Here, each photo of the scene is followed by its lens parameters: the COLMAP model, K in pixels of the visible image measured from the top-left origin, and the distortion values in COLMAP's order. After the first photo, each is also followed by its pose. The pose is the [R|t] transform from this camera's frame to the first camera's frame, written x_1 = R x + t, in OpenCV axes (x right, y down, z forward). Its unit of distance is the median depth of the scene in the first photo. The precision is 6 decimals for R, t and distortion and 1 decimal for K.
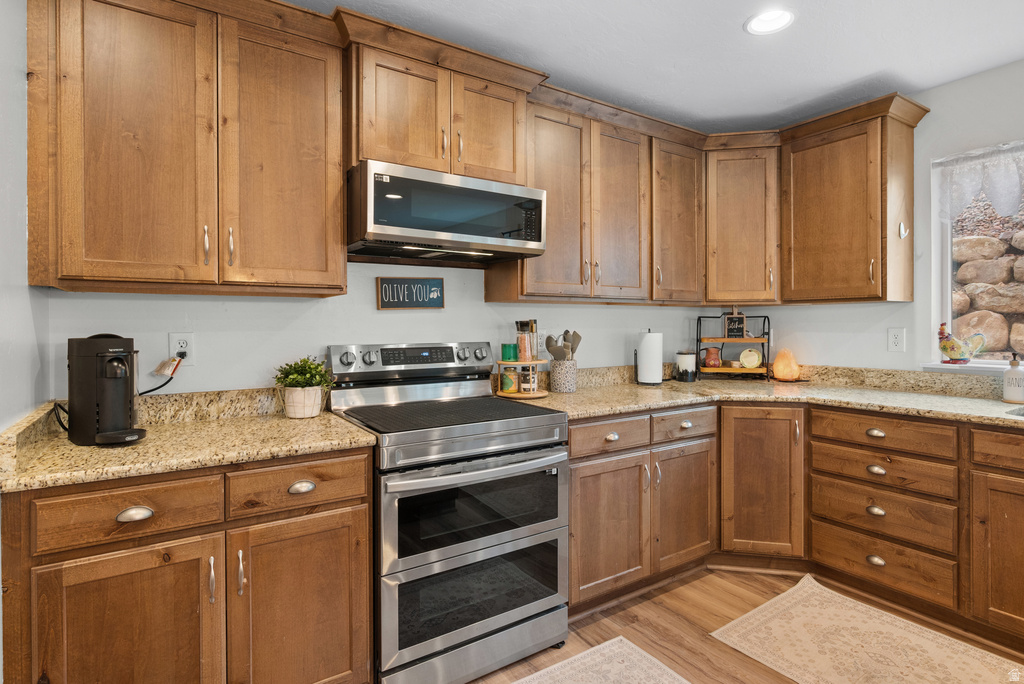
lens RADIAL K [[528.1, 0, 513.3], [0, 528.1, 326.4], [0, 0, 1]] dist [-0.001306, -0.000441]
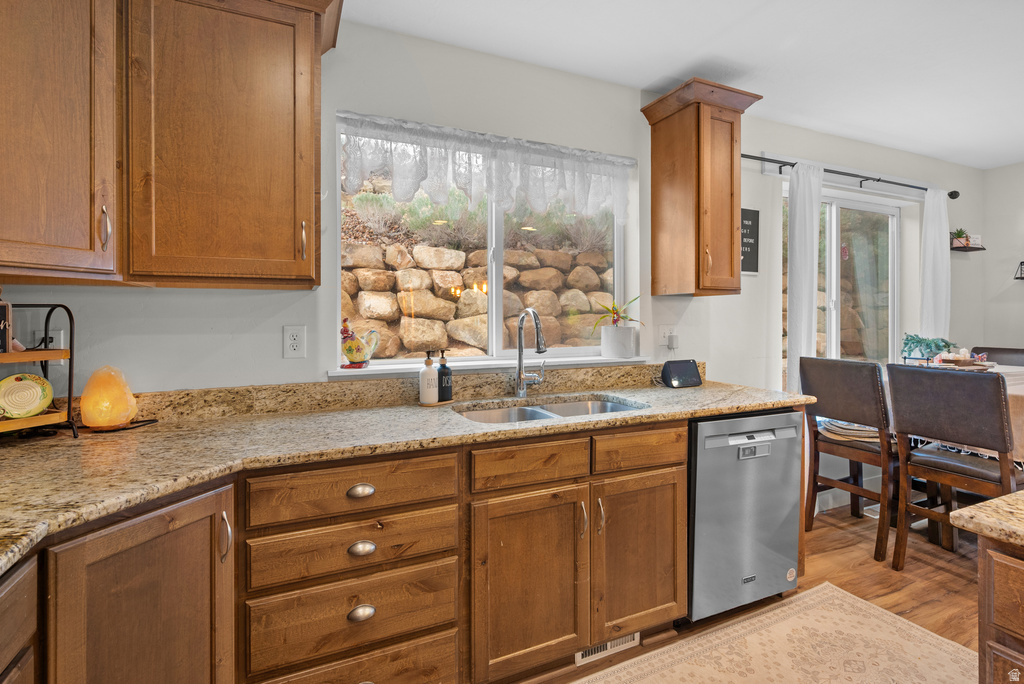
lens RADIAL K [[491.5, 0, 512.7], [0, 491.5, 318.2], [0, 0, 1]] dist [0.001707, -0.000099]
pose [[0.150440, 0.002045, 0.988617, 0.125879], [0.007239, 0.999969, -0.003170, -0.003173], [-0.988593, 0.007633, 0.150420, 0.728076]]
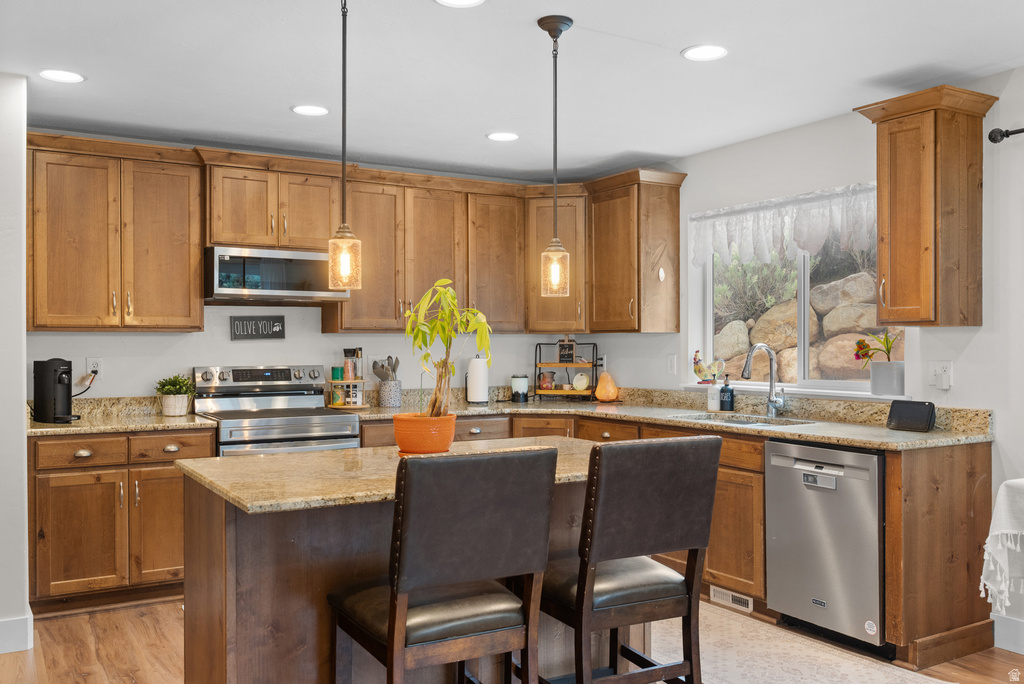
lens RADIAL K [[892.1, 0, 512.9], [0, 892.1, 346.9], [0, 0, 1]] dist [-0.001078, -0.003415]
pose [[0.999106, 0.000835, -0.042271, 0.550014], [-0.000896, 0.999999, -0.001421, -0.012882], [0.042270, 0.001458, 0.999105, -1.223733]]
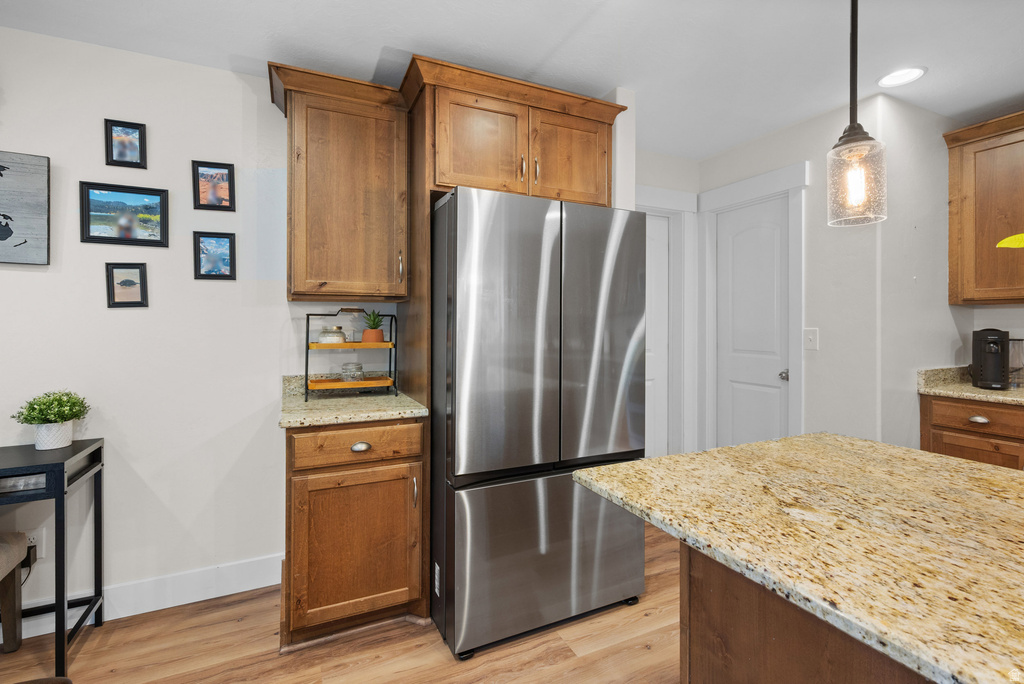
lens RADIAL K [[468.1, 0, 512.4], [0, 468.1, 320.8], [0, 0, 1]] dist [0.000084, 0.000054]
pose [[-0.143492, 0.002243, -0.989649, 0.734608], [-0.003293, 0.999991, 0.002744, -0.008067], [0.989646, 0.003653, -0.143483, -0.277727]]
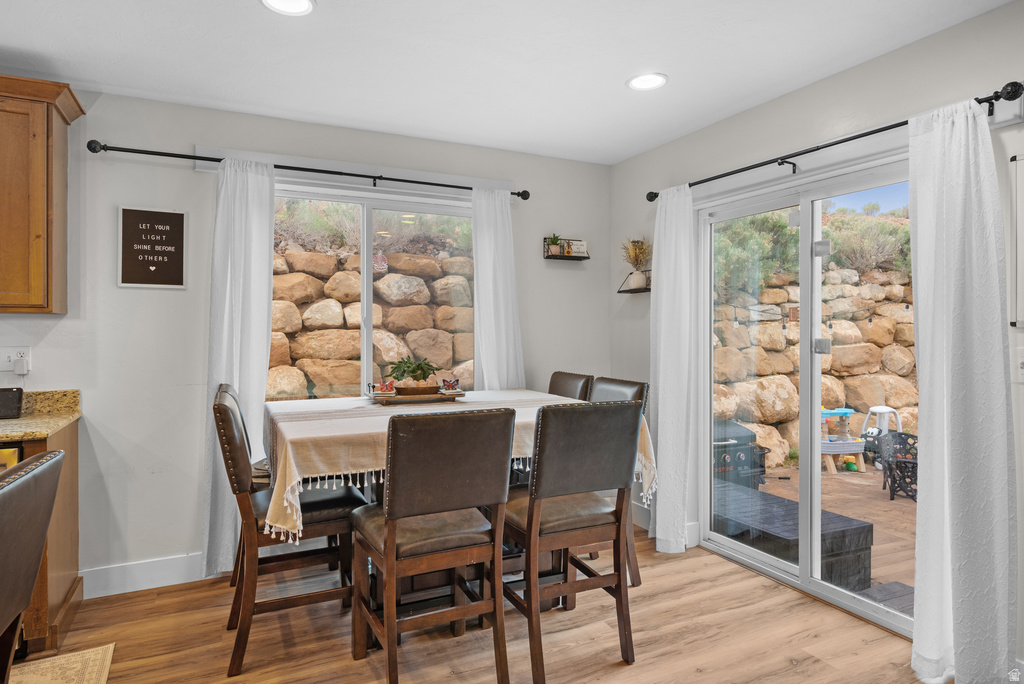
lens RADIAL K [[602.0, 0, 513.1], [0, 602.0, 332.5], [0, 0, 1]] dist [-0.003747, 0.000388]
pose [[0.122131, -0.000153, 0.992514, 0.242642], [0.003853, 0.999993, -0.000320, -0.013230], [-0.992506, 0.003863, 0.122131, -0.583639]]
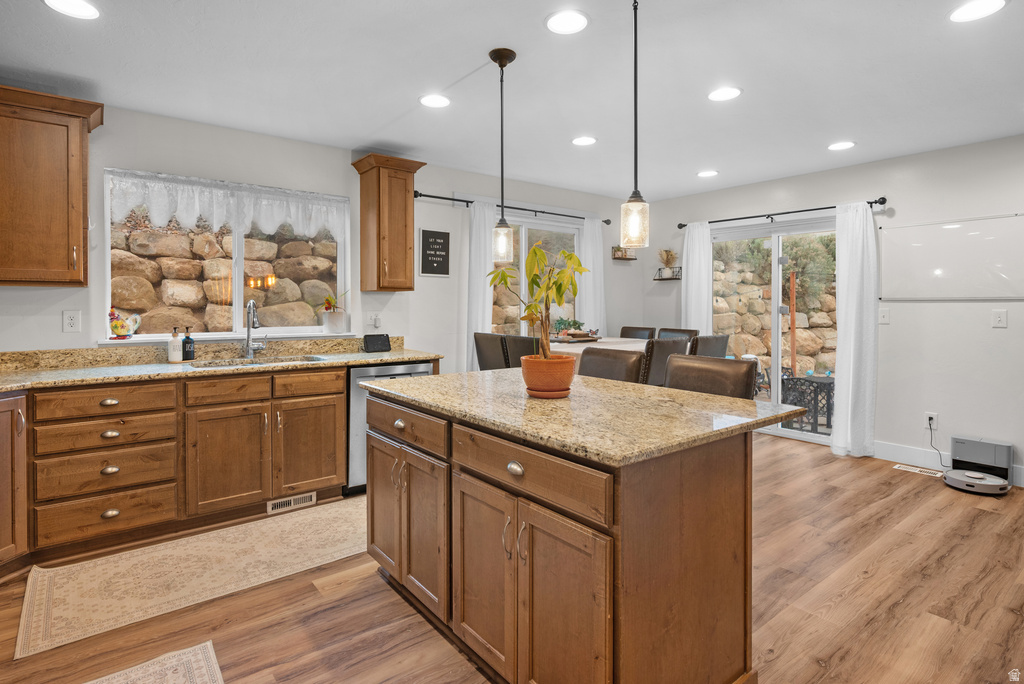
lens RADIAL K [[532.5, 0, 512.0], [0, 532.5, 310.3], [0, 0, 1]] dist [-0.000191, -0.000093]
pose [[-0.082672, -0.006186, 0.996558, -0.532779], [0.004771, 0.999967, 0.006603, -0.000248], [-0.996565, 0.005300, -0.082640, 0.226170]]
